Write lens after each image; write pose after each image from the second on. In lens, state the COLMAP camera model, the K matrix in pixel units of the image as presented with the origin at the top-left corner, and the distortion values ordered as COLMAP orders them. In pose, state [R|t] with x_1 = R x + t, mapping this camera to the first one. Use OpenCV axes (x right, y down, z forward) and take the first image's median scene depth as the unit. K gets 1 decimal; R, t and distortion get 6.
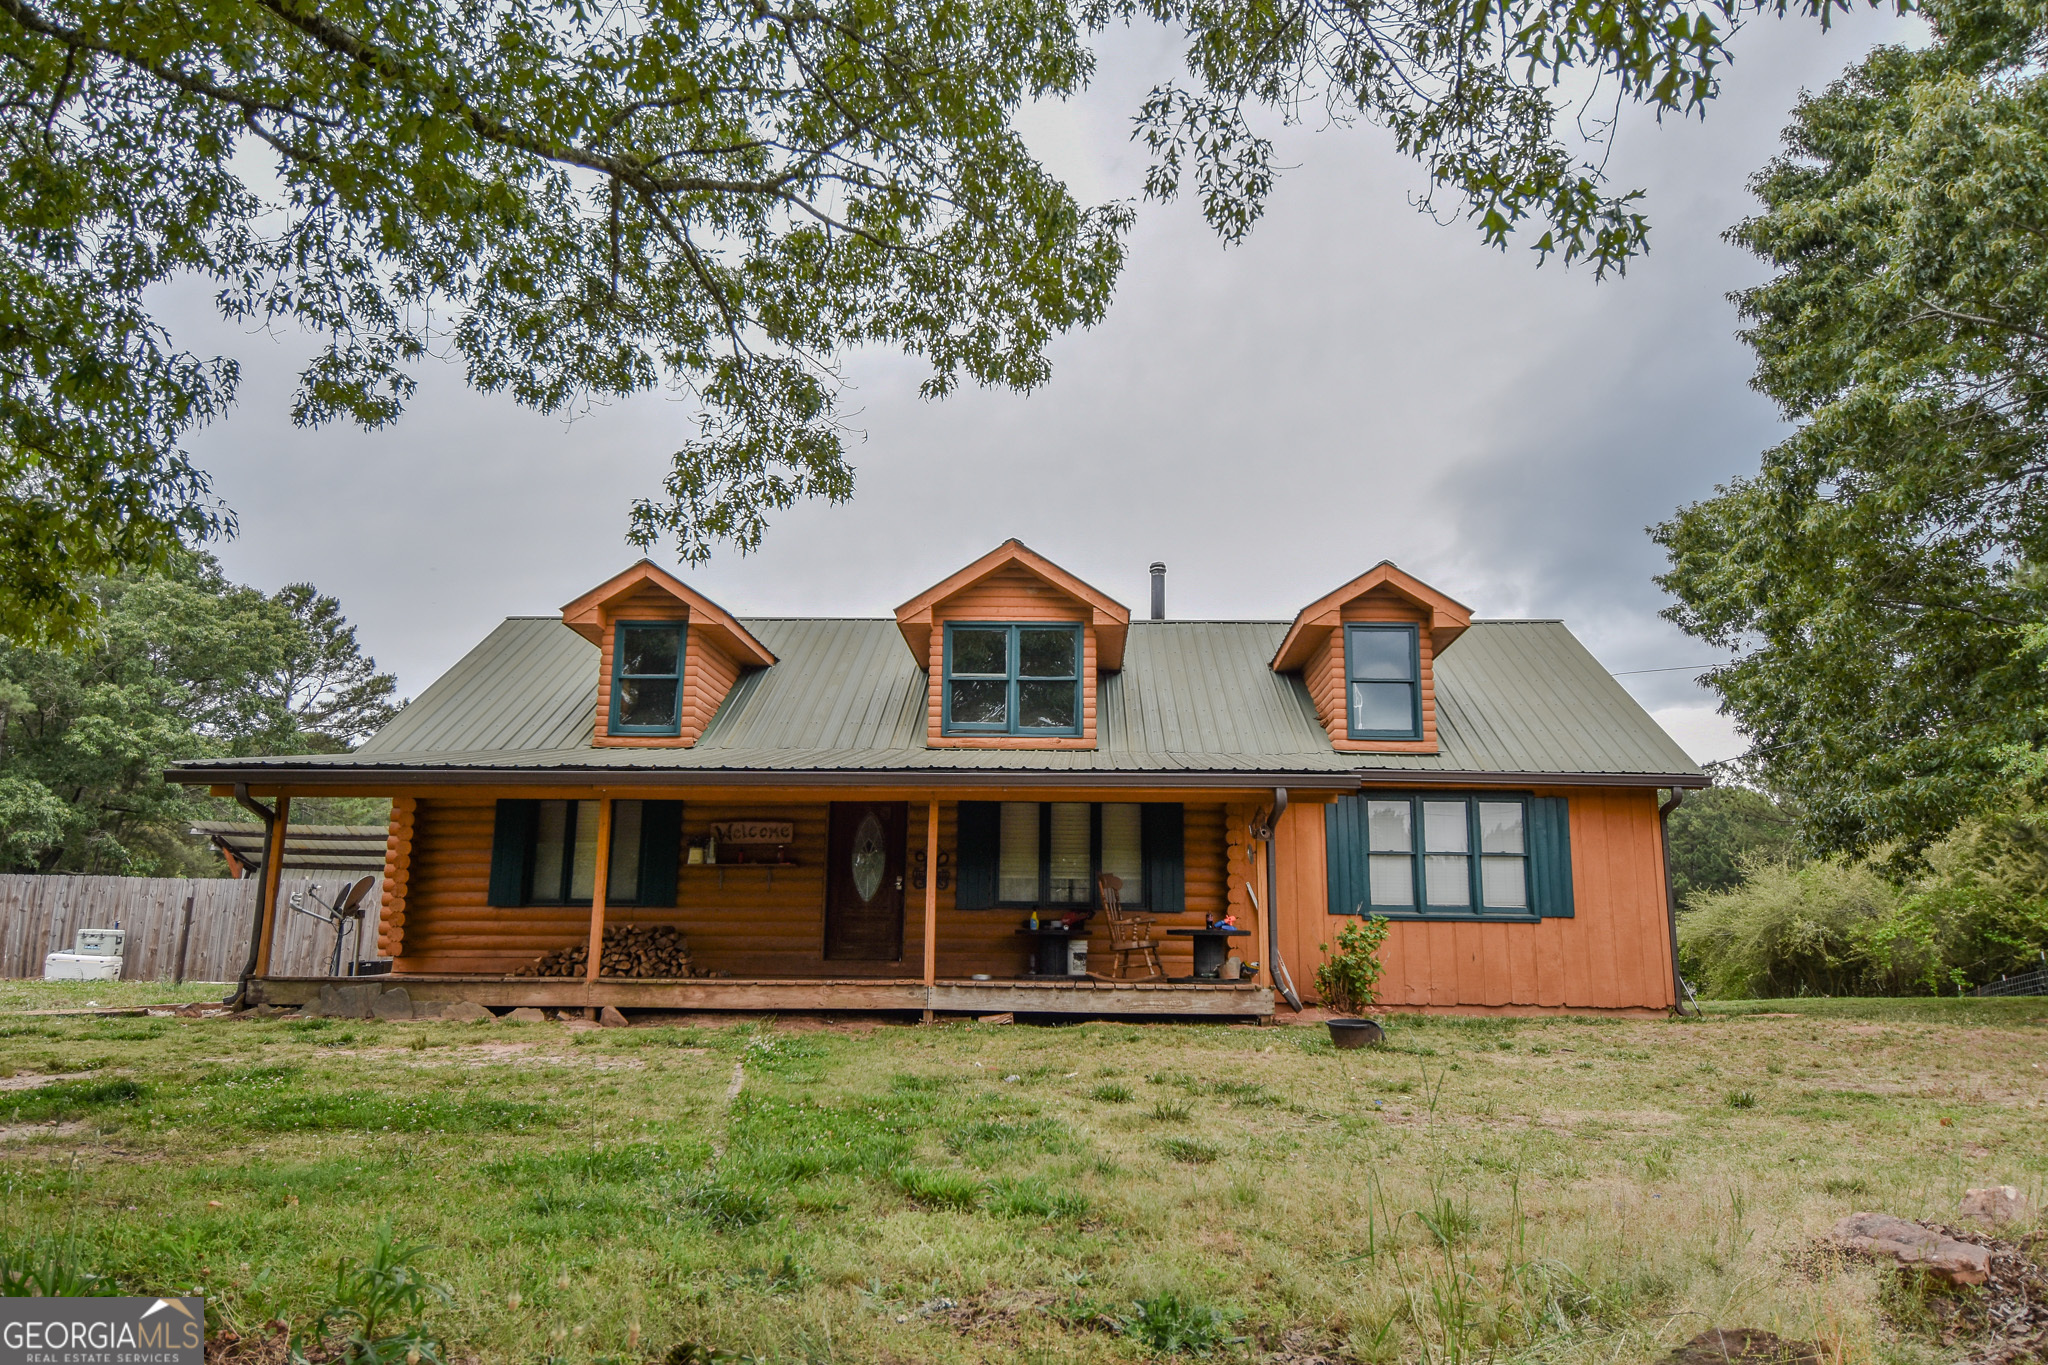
lens RADIAL K [[1411.1, 0, 1026.8], [0, 1411.1, 661.1], [0, 0, 1]] dist [0.070788, -0.075958]
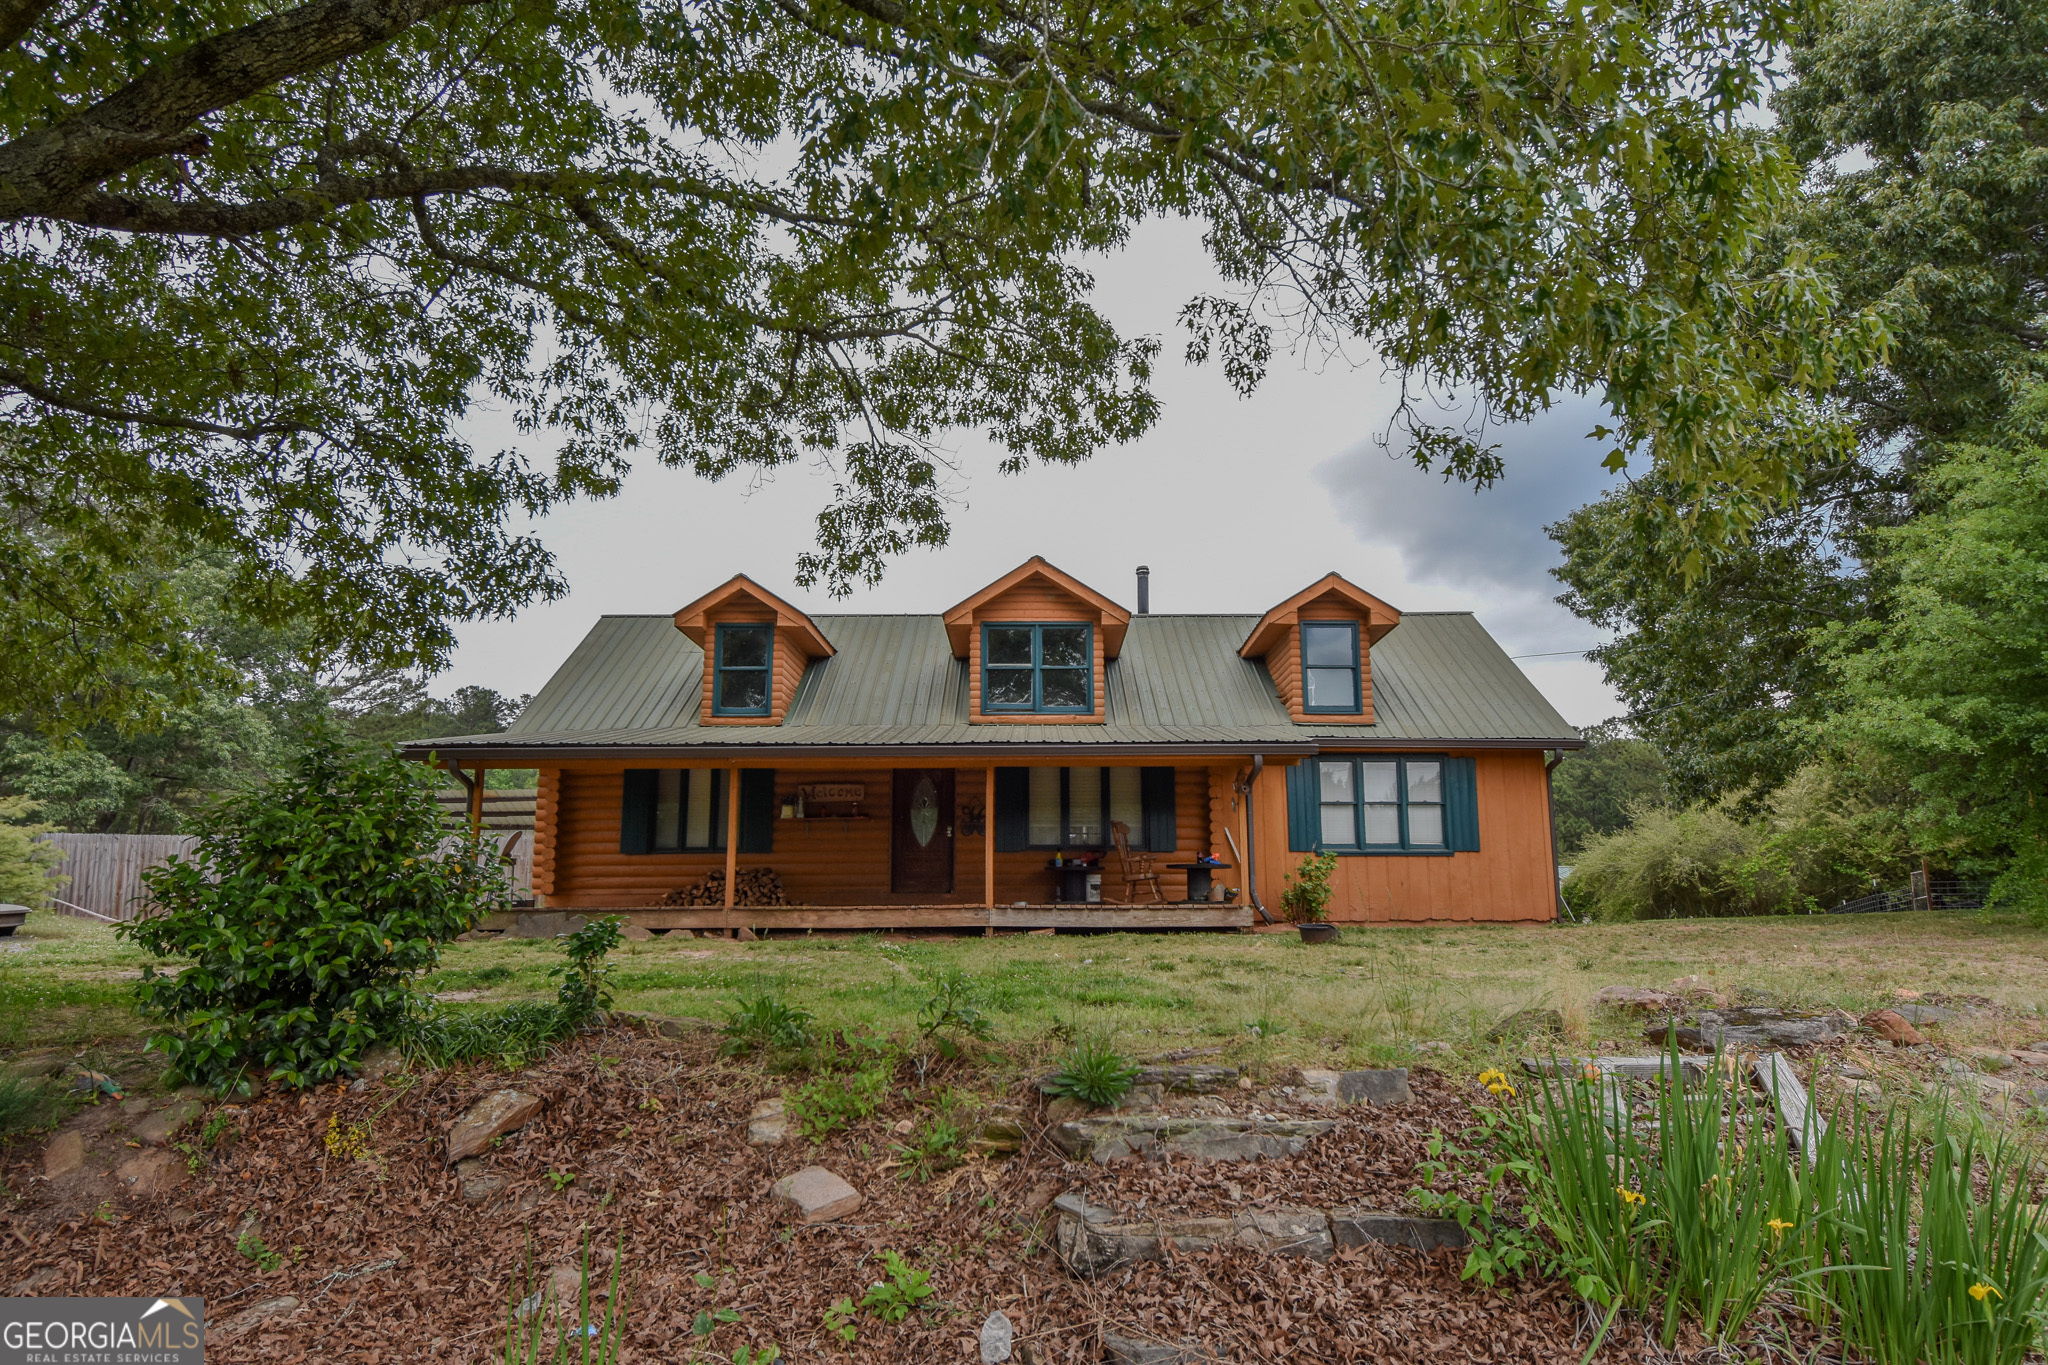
lens RADIAL K [[1333.6, 0, 1021.3], [0, 1333.6, 657.7], [0, 0, 1]] dist [0.067762, -0.066068]
pose [[0.999466, -0.008500, 0.031537, -0.065651], [0.007771, 0.999701, 0.023172, -0.025822], [-0.031725, -0.022915, 0.999234, -0.193490]]
